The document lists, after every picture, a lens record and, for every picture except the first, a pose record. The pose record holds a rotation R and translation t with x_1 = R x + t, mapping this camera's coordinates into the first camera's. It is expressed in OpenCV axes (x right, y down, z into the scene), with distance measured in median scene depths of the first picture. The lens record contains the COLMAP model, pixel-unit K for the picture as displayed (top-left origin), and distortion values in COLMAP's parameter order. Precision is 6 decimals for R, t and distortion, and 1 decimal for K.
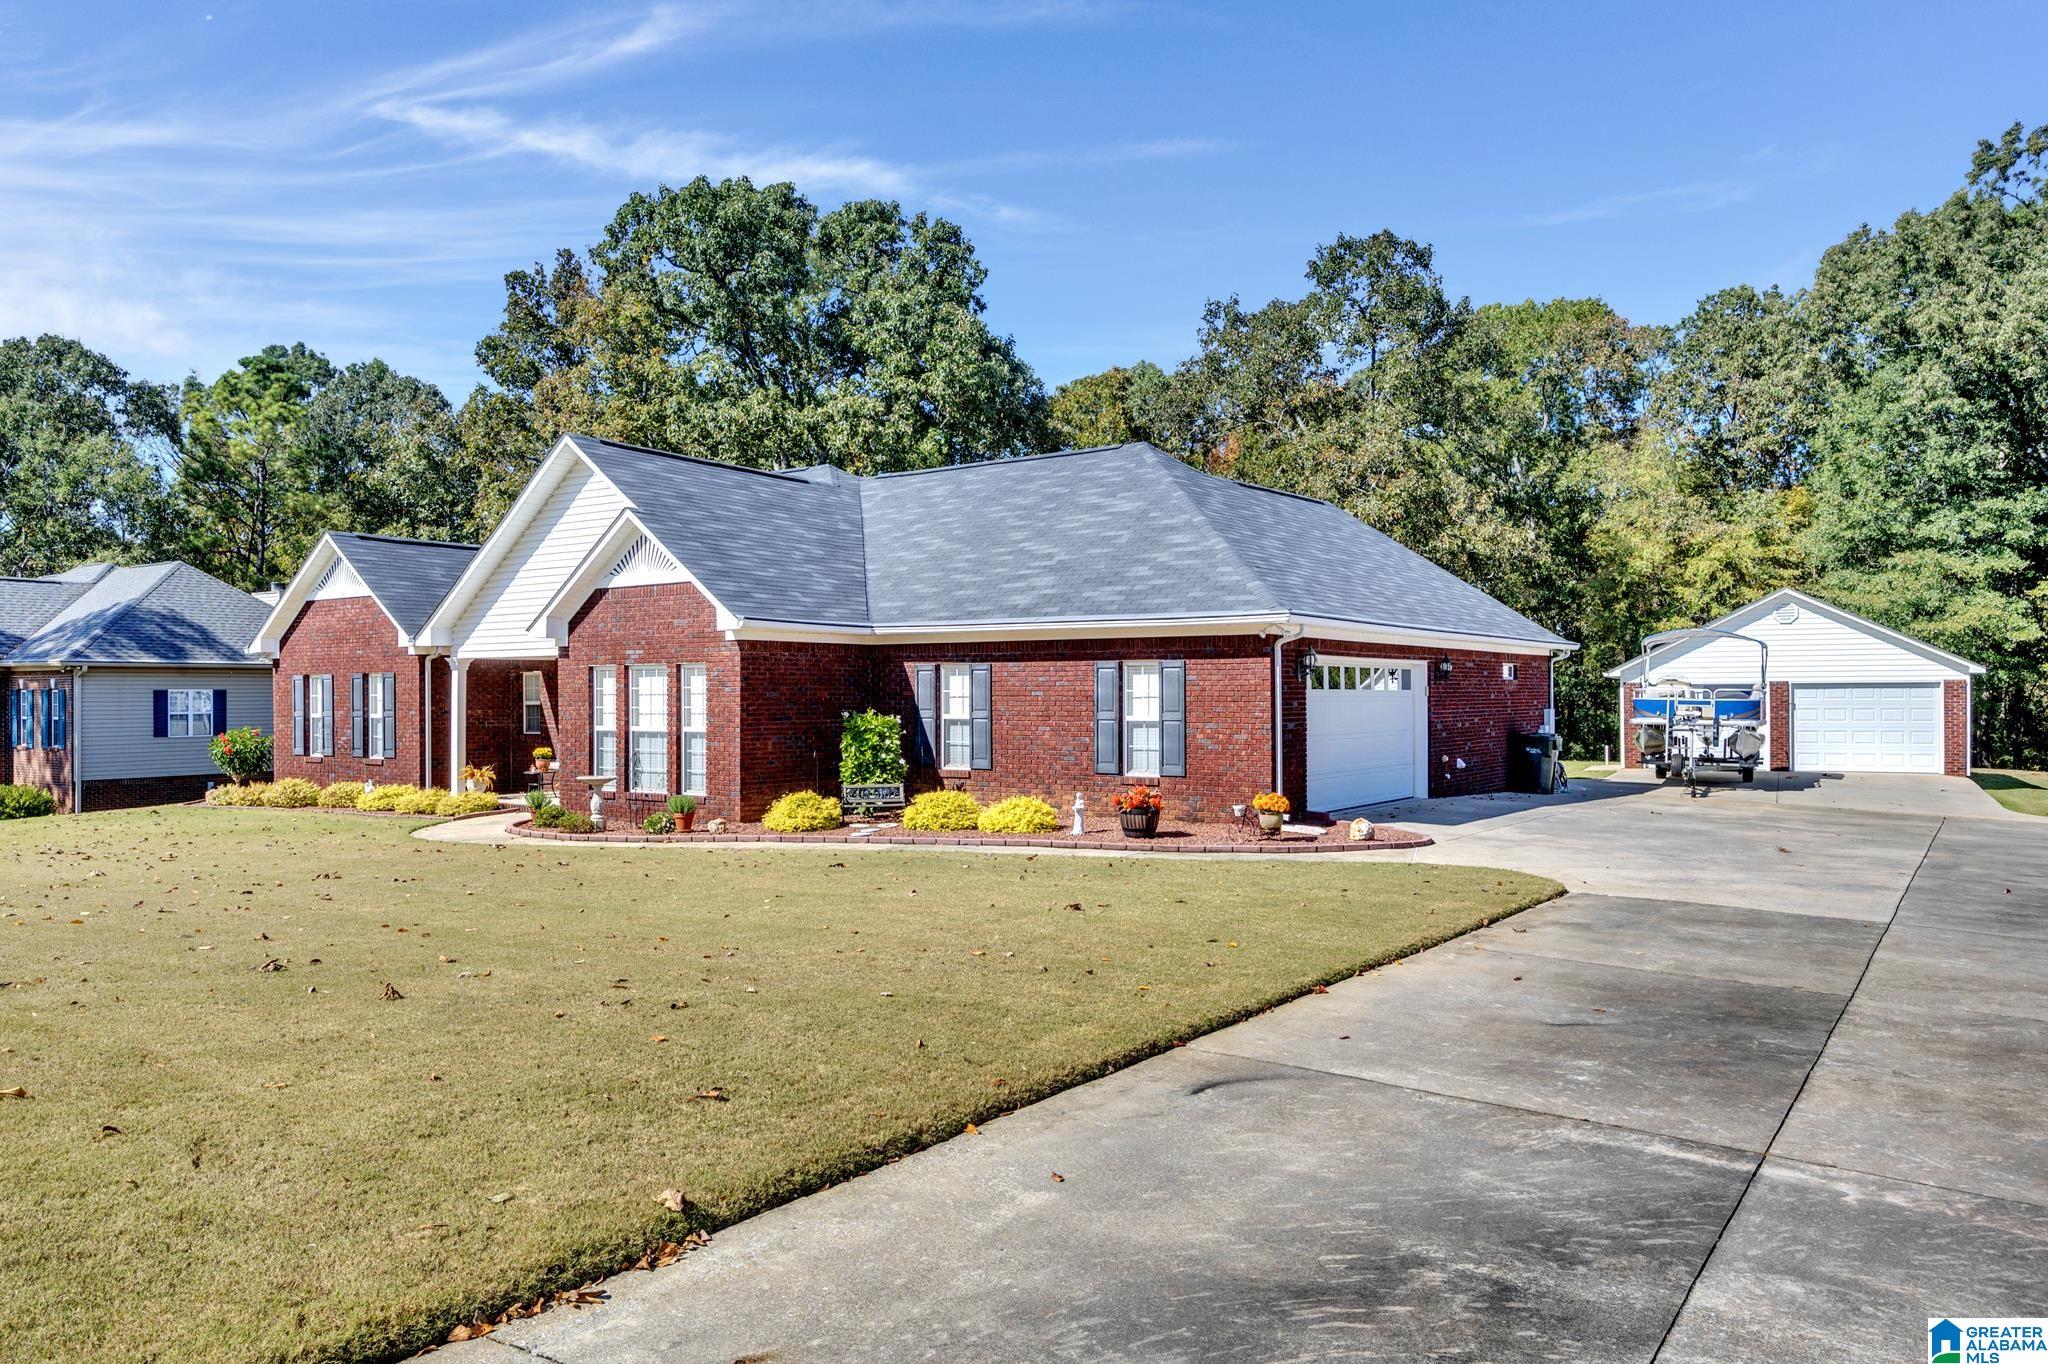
lens RADIAL K [[1410.2, 0, 1024.3], [0, 1410.2, 714.7], [0, 0, 1]] dist [-0.004851, 0.000455]
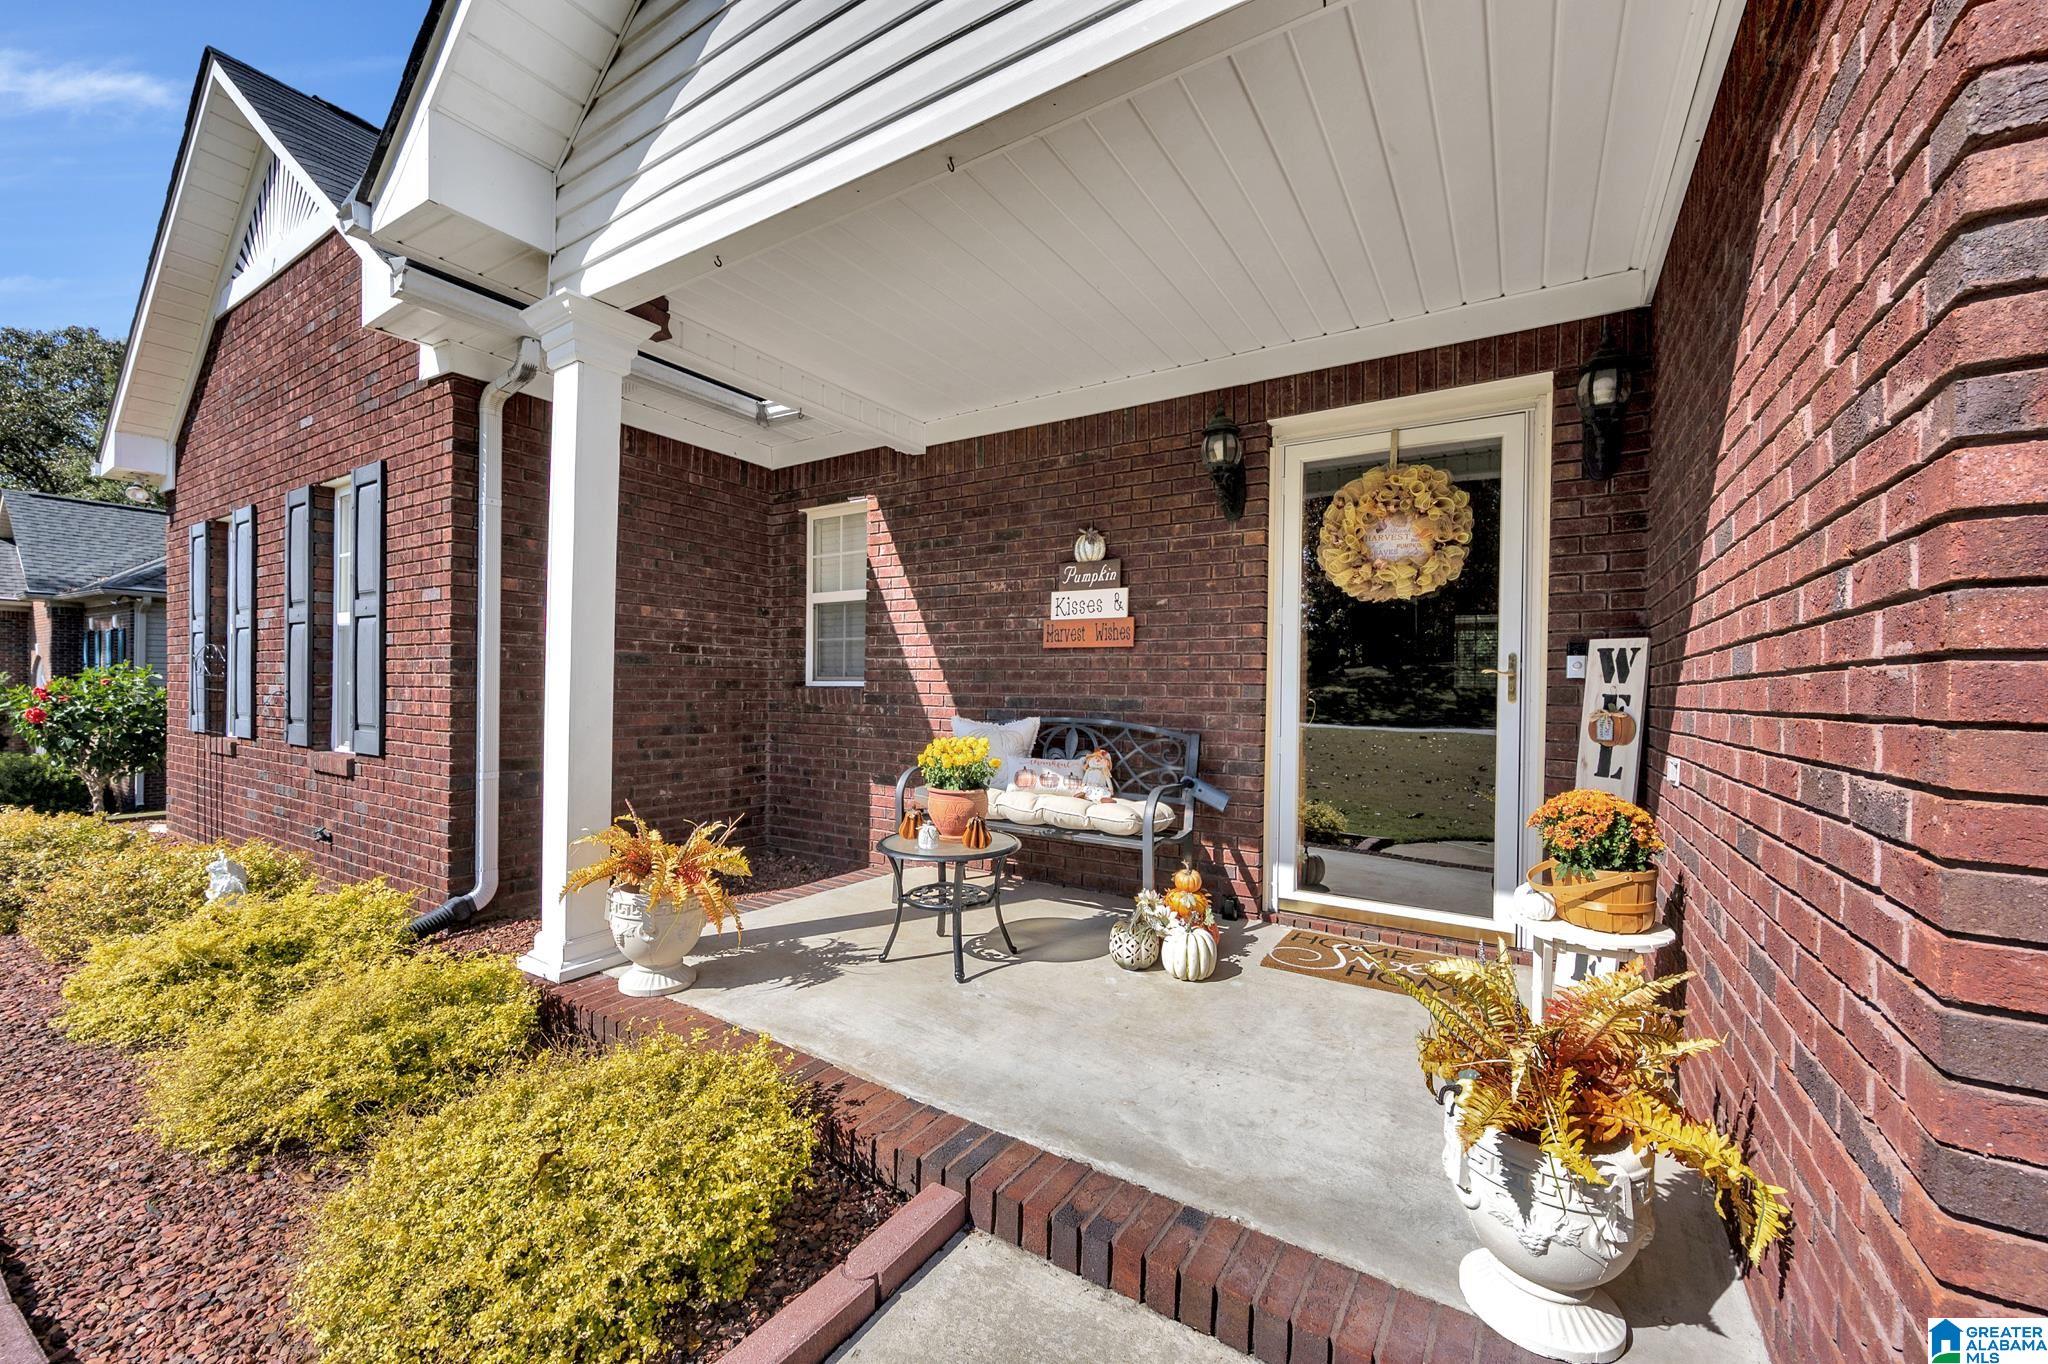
lens RADIAL K [[806.8, 0, 1025.0], [0, 806.8, 689.6], [0, 0, 1]] dist [-0.000920, -0.000071]
pose [[0.998921, 0.018256, 0.042708, -0.321351], [-0.017934, 0.999808, -0.007907, 0.015787], [-0.042844, 0.007132, 0.999056, 0.828956]]
